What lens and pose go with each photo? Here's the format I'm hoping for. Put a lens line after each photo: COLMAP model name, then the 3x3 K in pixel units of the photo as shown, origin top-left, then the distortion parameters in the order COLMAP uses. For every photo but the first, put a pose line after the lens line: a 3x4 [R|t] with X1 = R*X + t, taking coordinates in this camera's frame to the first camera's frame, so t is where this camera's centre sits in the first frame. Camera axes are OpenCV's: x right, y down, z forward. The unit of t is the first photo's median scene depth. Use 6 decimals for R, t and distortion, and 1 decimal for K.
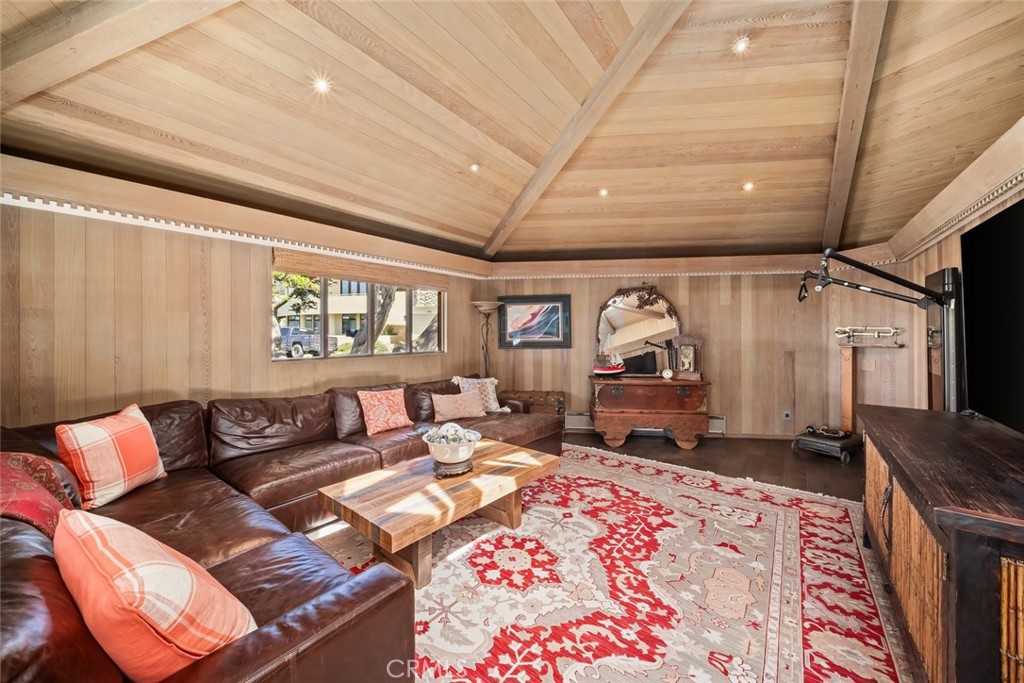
lens RADIAL K [[378.1, 0, 507.2], [0, 378.1, 334.4], [0, 0, 1]] dist [-0.011241, -0.000066]
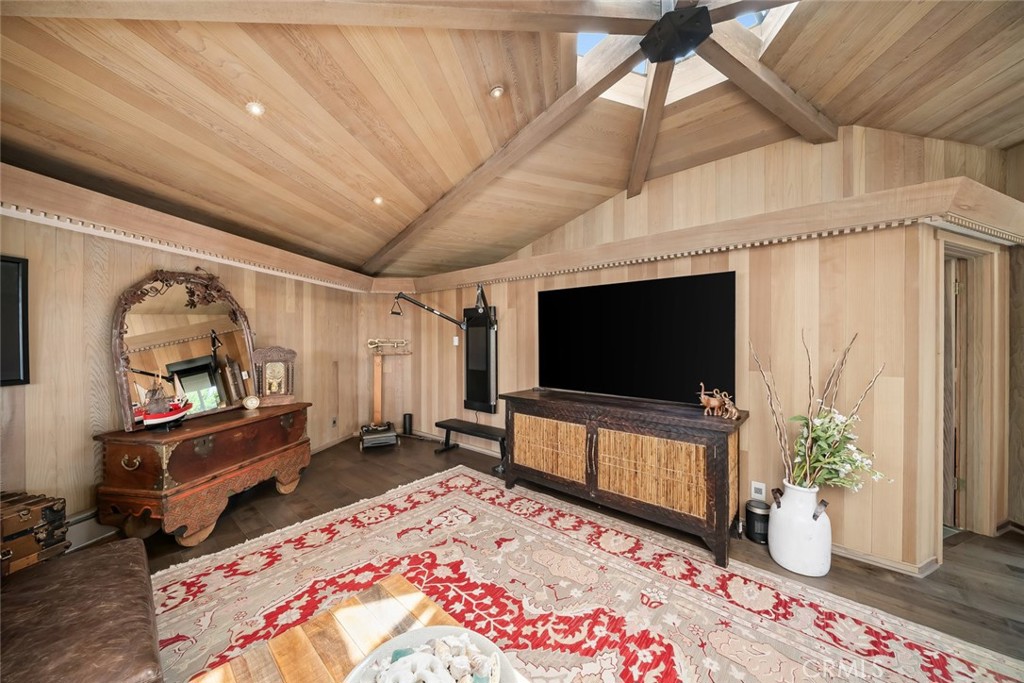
lens RADIAL K [[359.8, 0, 484.1], [0, 359.8, 340.5], [0, 0, 1]] dist [-0.006136, -0.000385]
pose [[0.043292, -0.001004, 0.999062, -0.402287], [0.003378, 0.999994, 0.000858, -0.022334], [-0.999057, 0.003337, 0.043295, 0.872301]]
